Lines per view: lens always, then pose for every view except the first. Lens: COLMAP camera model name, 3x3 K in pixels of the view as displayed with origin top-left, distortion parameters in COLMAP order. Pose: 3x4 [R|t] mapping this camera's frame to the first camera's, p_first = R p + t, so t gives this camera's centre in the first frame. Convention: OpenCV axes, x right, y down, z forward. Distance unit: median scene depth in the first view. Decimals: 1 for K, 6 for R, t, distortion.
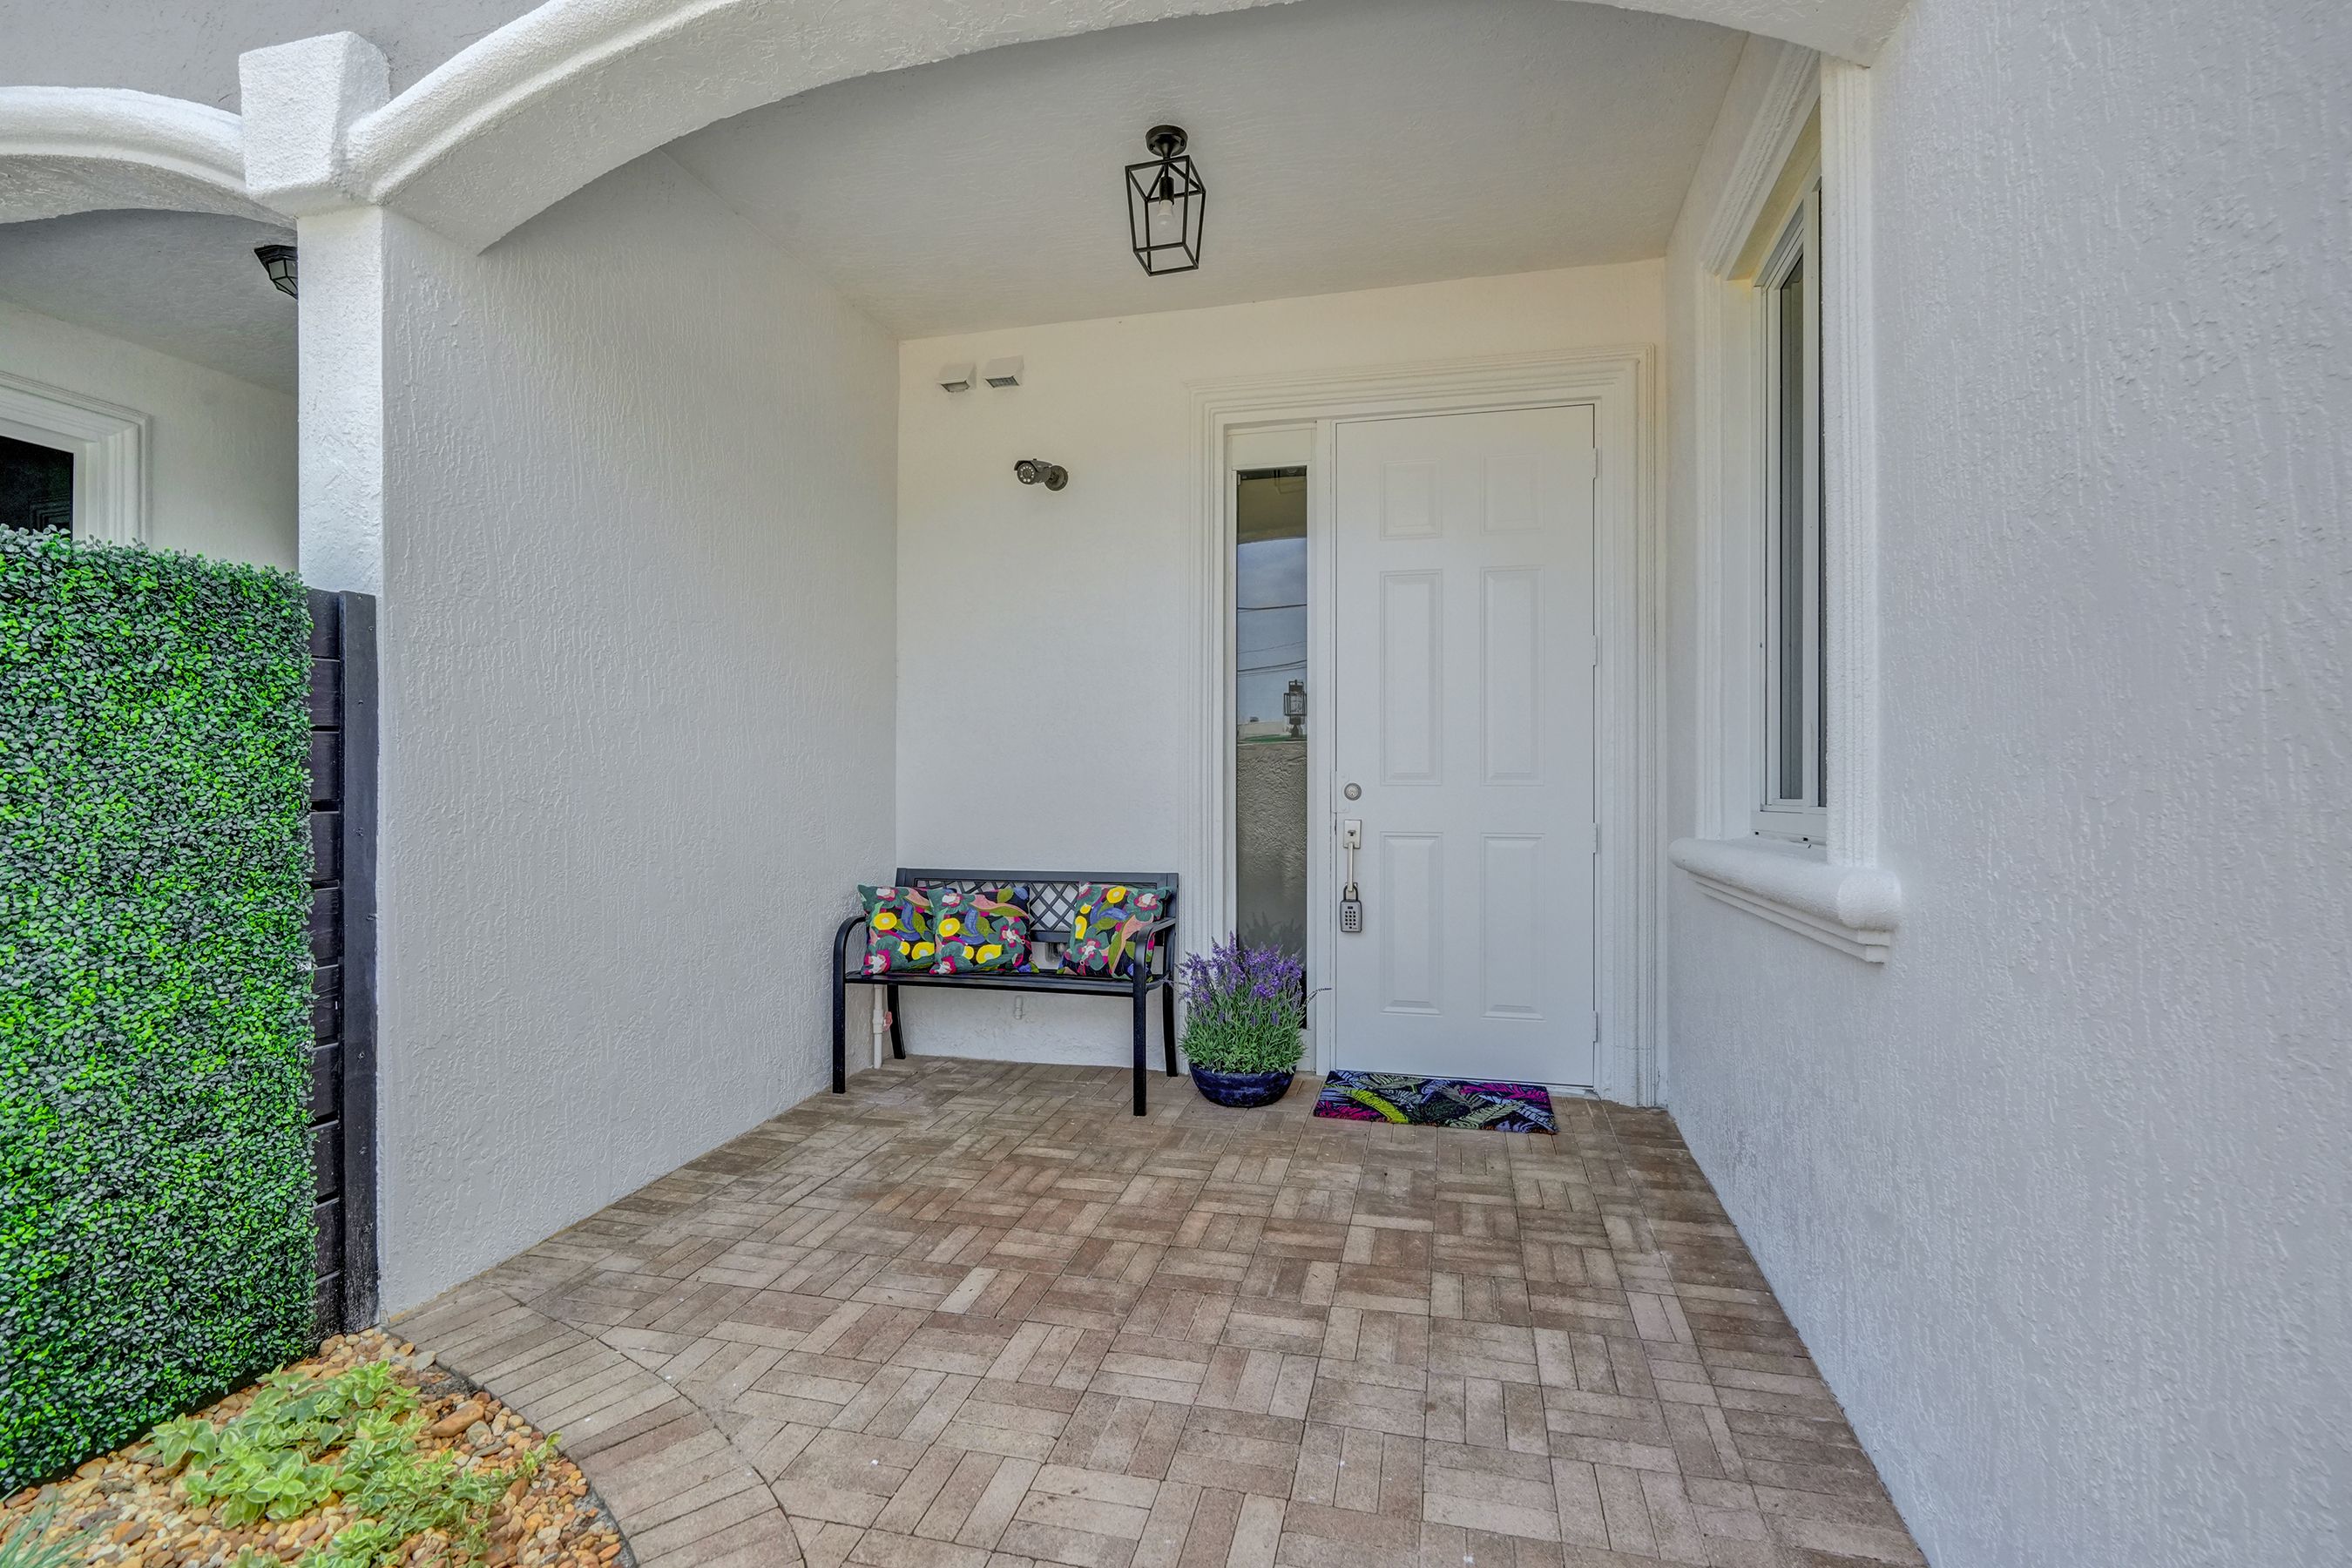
lens RADIAL K [[1082.1, 0, 1180.2], [0, 1082.1, 781.7], [0, 0, 1]] dist [-0.003758, 0.001596]
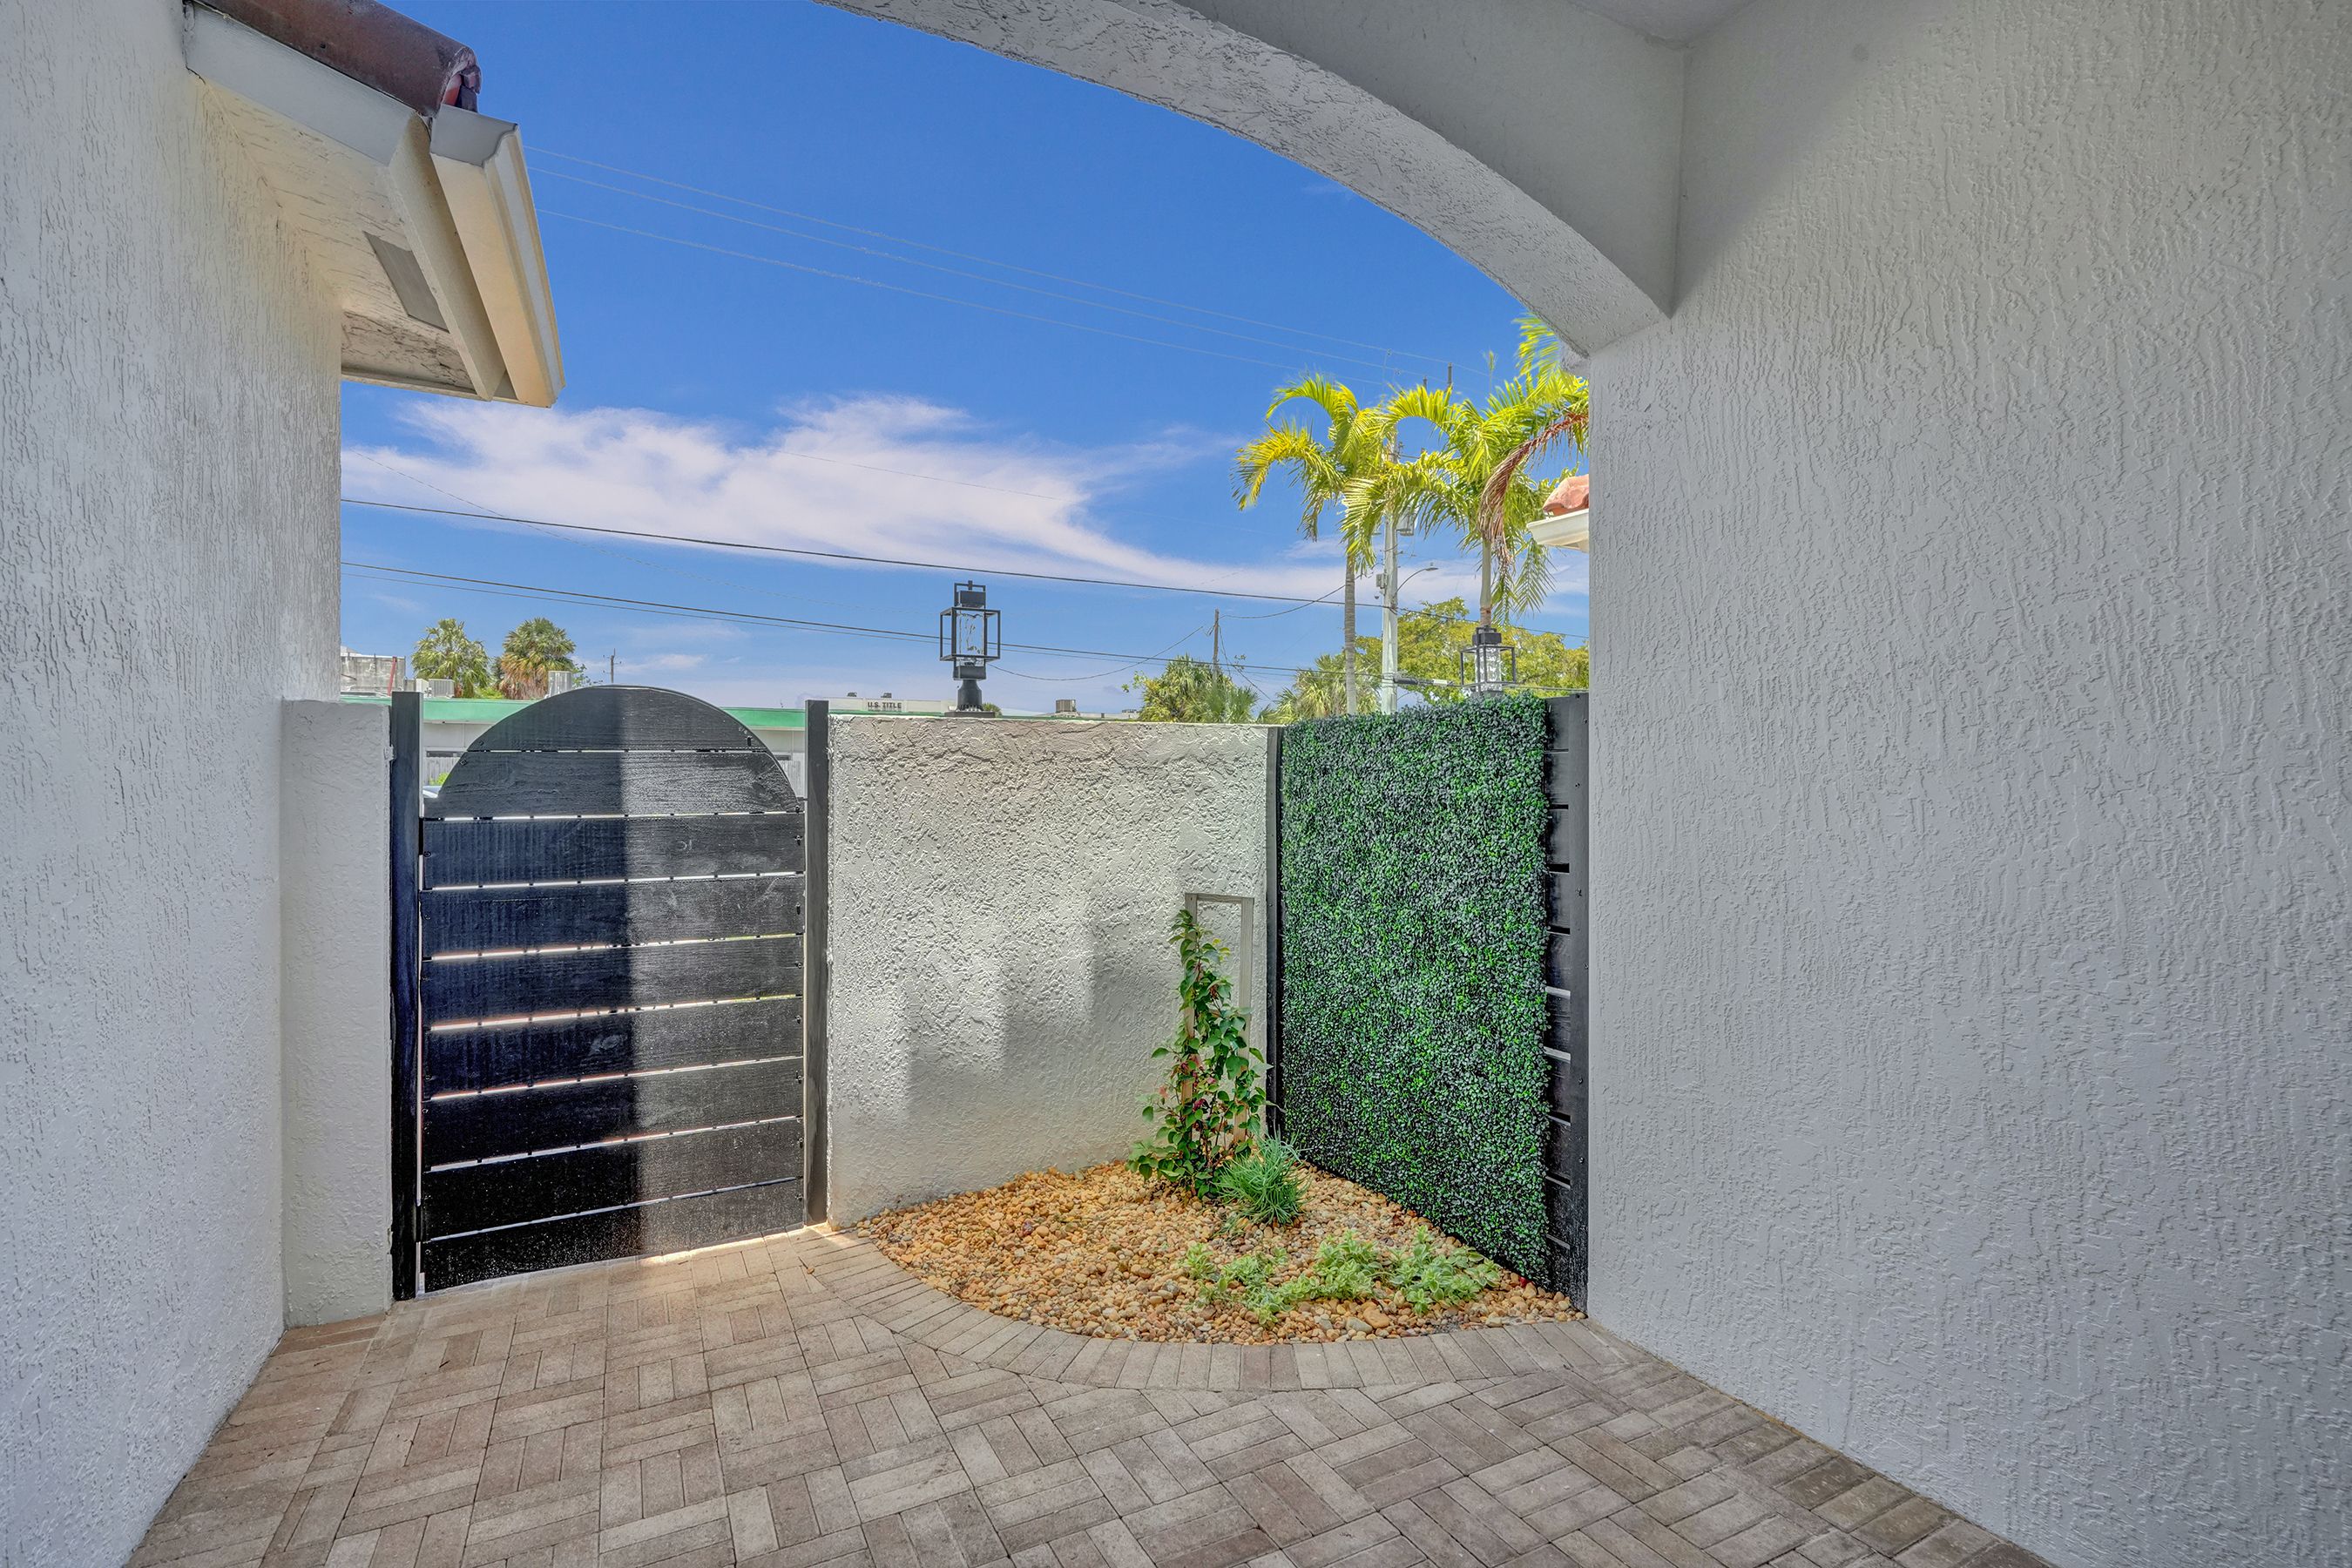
lens RADIAL K [[1082.1, 0, 1183.8], [0, 1082.1, 783.6], [0, 0, 1]] dist [-0.003758, 0.001596]
pose [[-0.747581, -0.000442, -0.664171, 0.368633], [-0.000999, 0.999999, 0.000458, -0.075531], [0.664170, 0.001005, -0.747581, 1.615938]]
